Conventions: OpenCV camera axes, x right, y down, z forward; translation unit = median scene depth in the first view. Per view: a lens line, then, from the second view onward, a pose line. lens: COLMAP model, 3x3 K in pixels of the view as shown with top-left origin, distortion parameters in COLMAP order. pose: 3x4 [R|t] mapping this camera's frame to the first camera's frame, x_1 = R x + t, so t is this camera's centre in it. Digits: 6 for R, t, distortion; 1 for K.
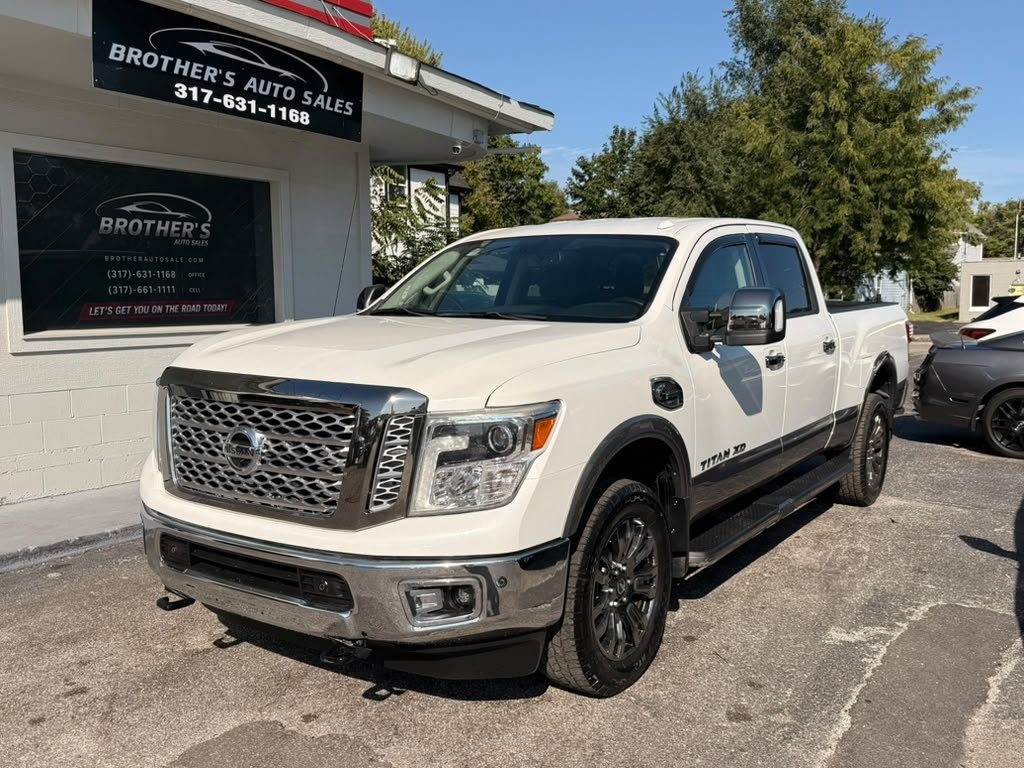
lens RADIAL K [[907.0, 0, 516.8], [0, 907.0, 382.7], [0, 0, 1]] dist [0.118073, -0.232586]
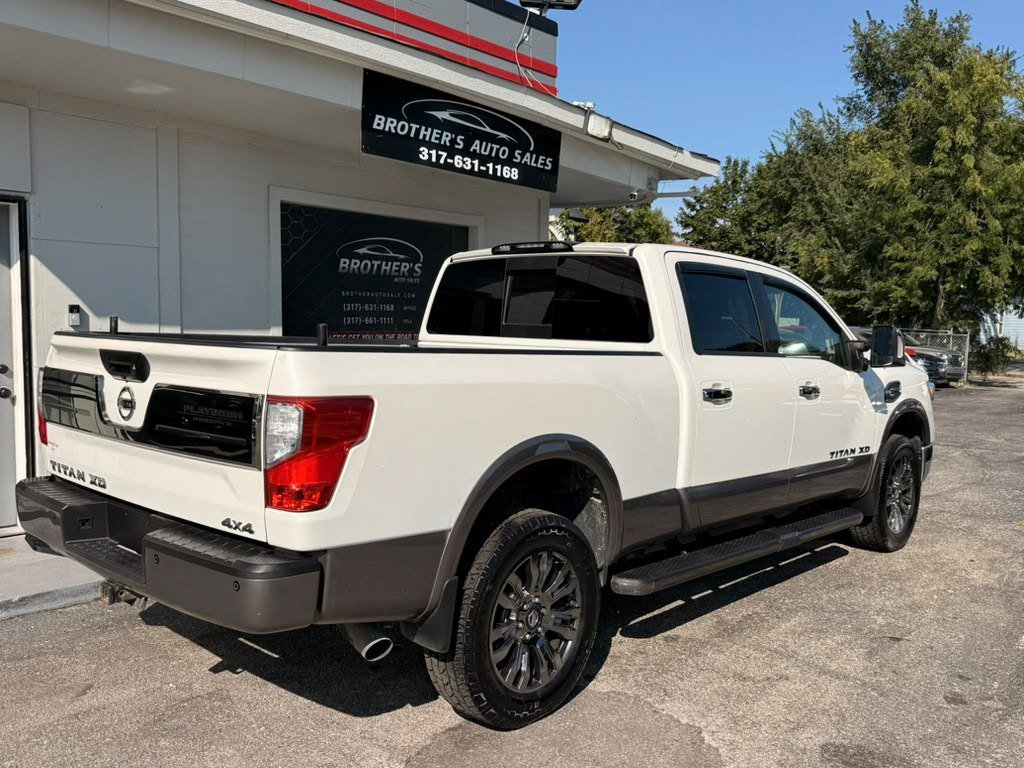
lens RADIAL K [[907.0, 0, 519.1], [0, 907.0, 382.8], [0, 0, 1]] dist [0.118073, -0.232586]
pose [[0.994611, 0.024342, -0.100778, -0.113541], [-0.027155, 0.999276, -0.026638, 0.002225], [0.100056, 0.029231, 0.994552, -0.130566]]
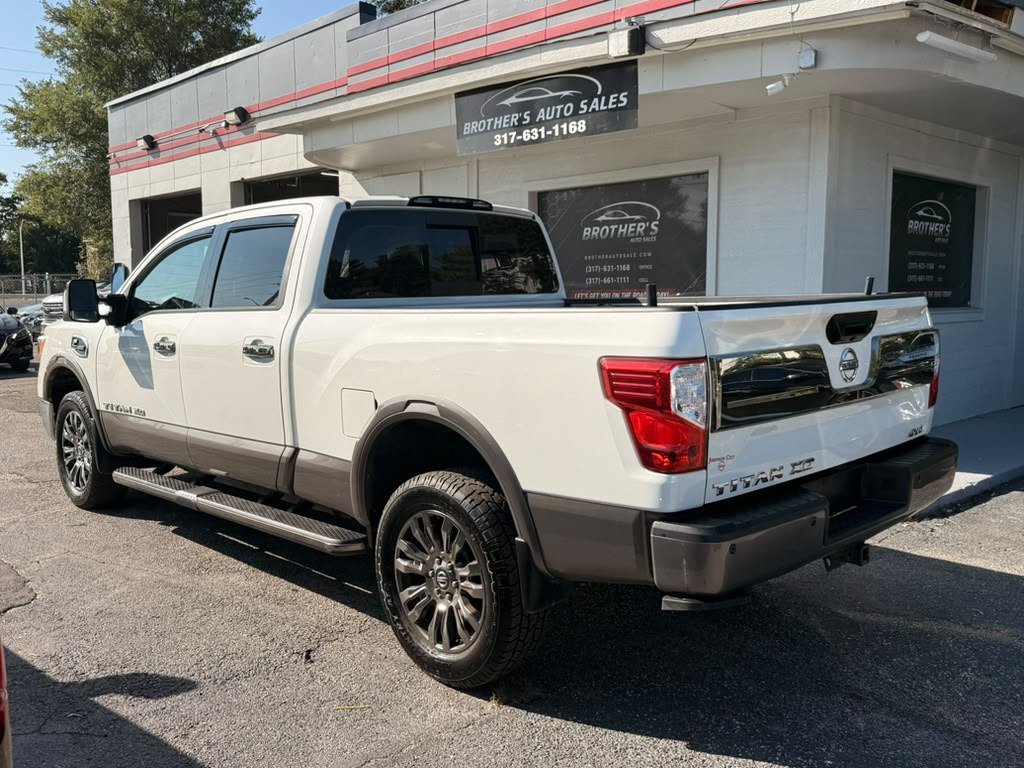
lens RADIAL K [[907.0, 0, 515.9], [0, 907.0, 388.5], [0, 0, 1]] dist [0.118073, -0.232586]
pose [[-0.196563, 0.111869, -0.974089, 0.980552], [-0.086630, 0.987603, 0.130902, -0.120156], [0.976657, 0.110116, -0.184435, 1.257782]]
